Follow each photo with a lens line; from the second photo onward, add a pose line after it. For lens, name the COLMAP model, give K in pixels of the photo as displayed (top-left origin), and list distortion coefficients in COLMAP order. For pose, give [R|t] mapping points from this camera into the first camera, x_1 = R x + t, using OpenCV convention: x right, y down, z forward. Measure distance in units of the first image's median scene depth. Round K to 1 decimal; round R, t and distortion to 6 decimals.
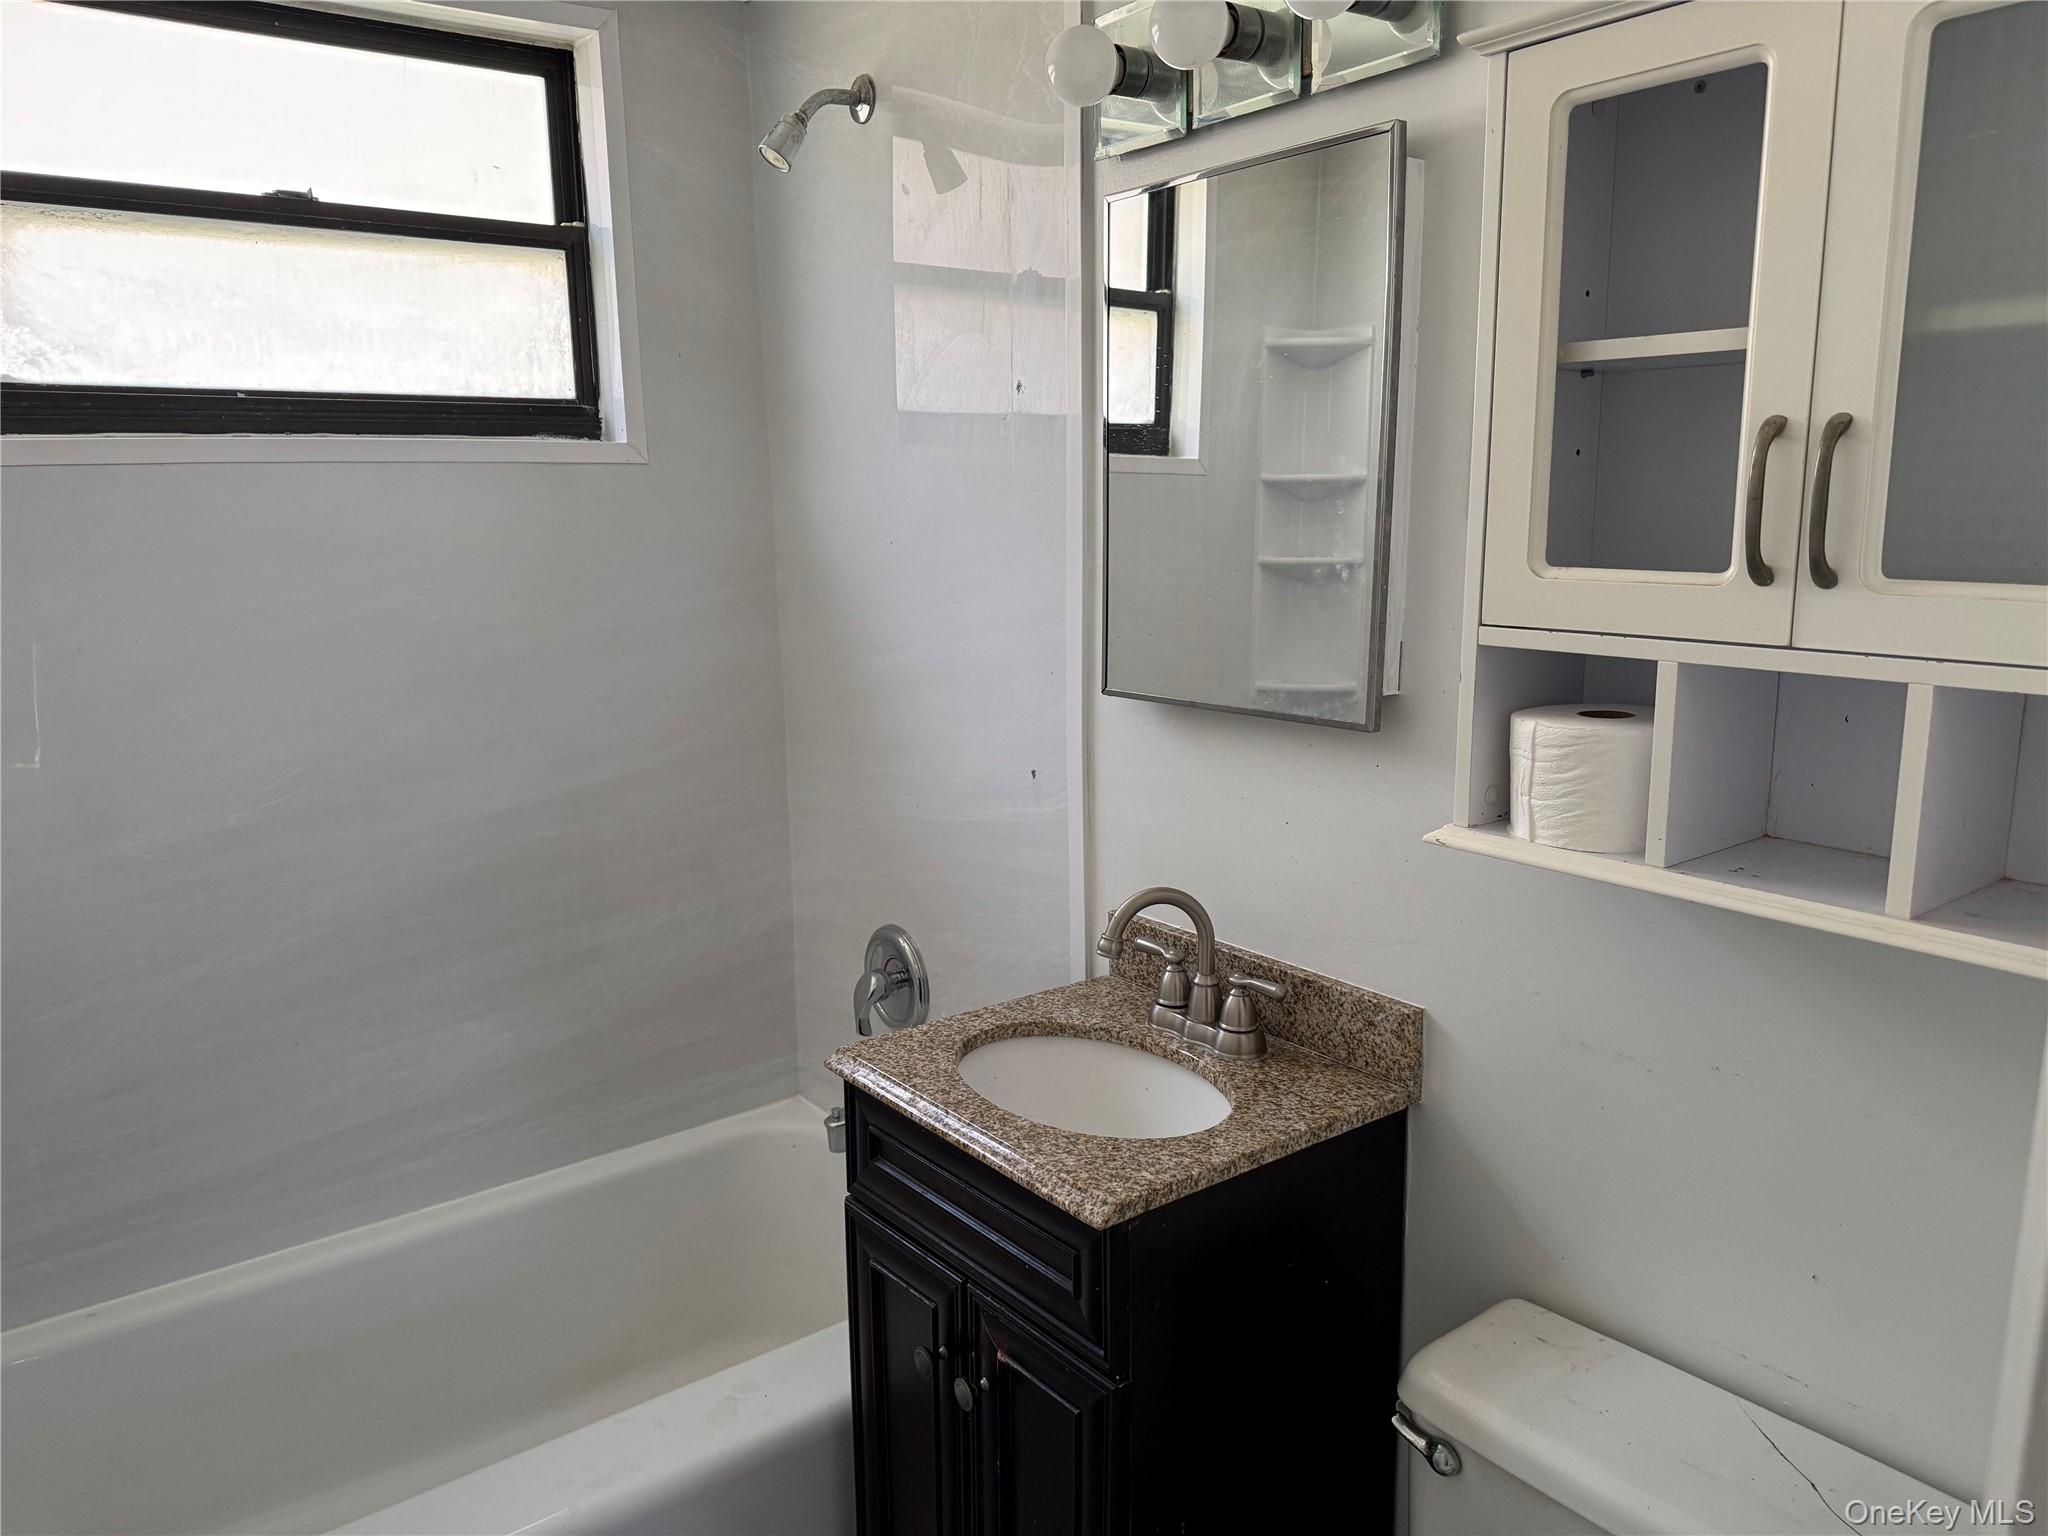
lens RADIAL K [[1419.1, 0, 1027.0], [0, 1419.1, 726.5], [0, 0, 1]] dist [0.046032, -0.202606]
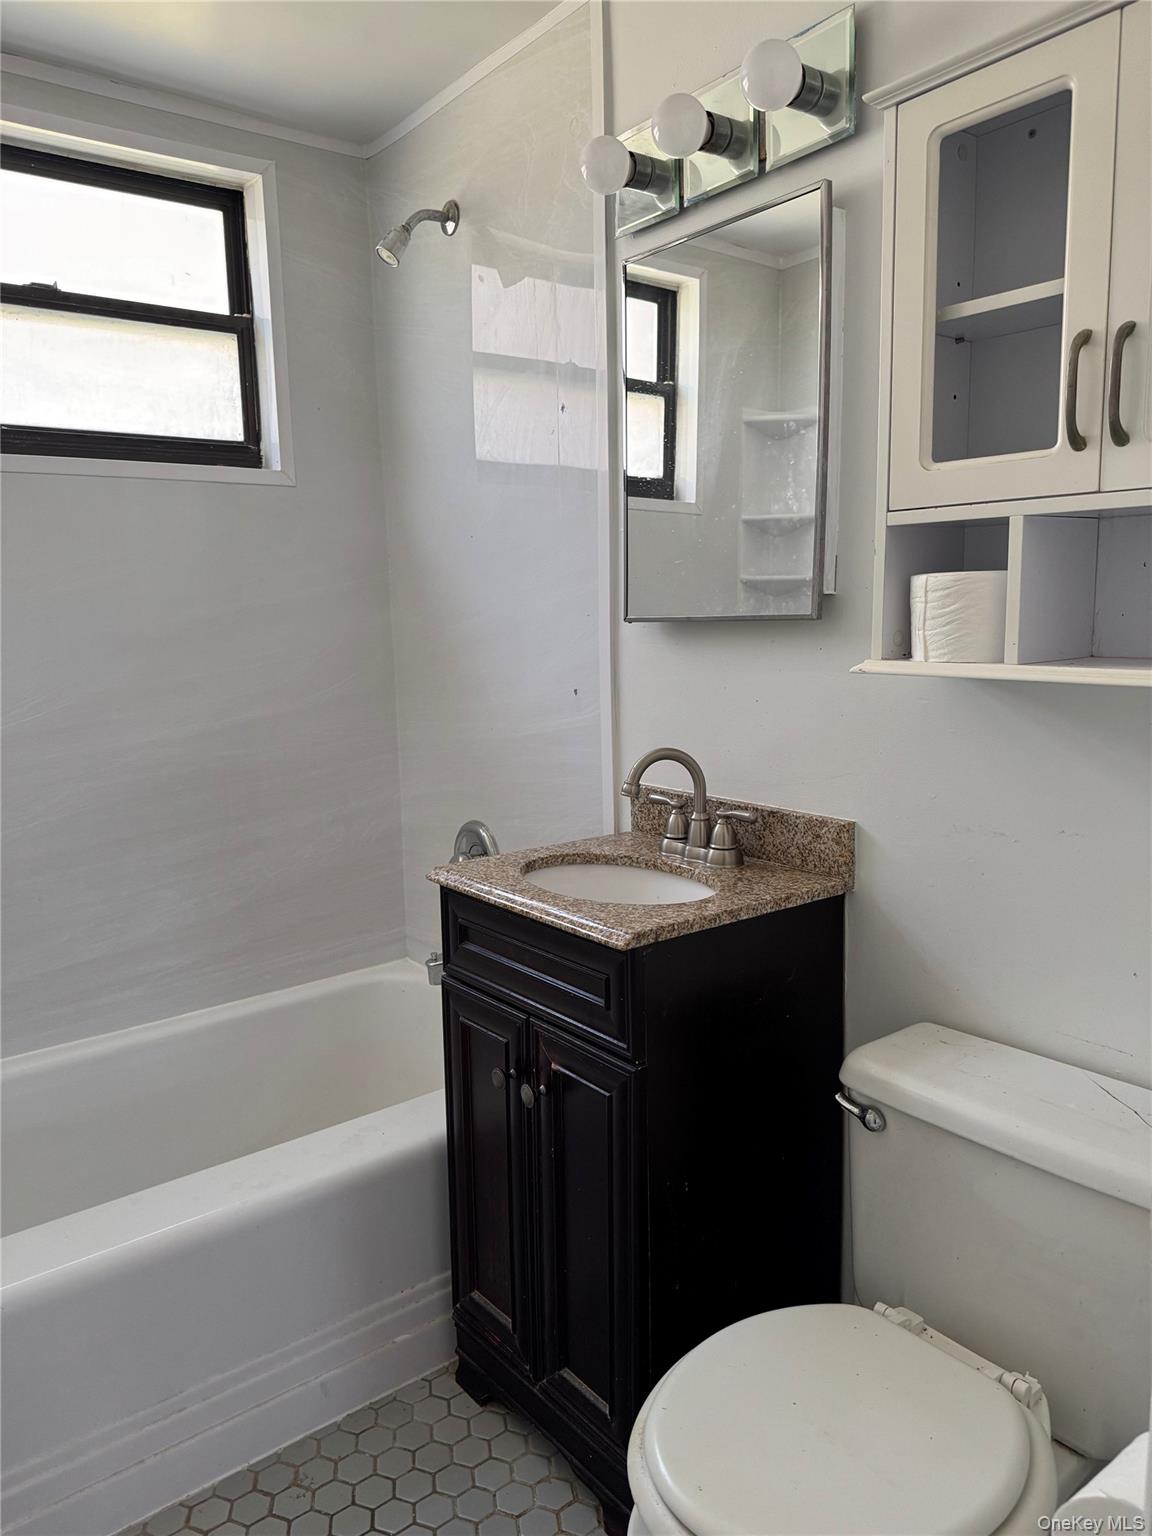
lens RADIAL K [[1059.5, 0, 576.0], [0, 1059.5, 768.0], [0, 0, 1]] dist [0.008240, -0.123253]
pose [[0.999972, -0.007267, 0.001721, 0.003288], [0.007287, 0.999902, -0.011961, 0.146745], [-0.001633, 0.011974, 0.999927, -0.037781]]
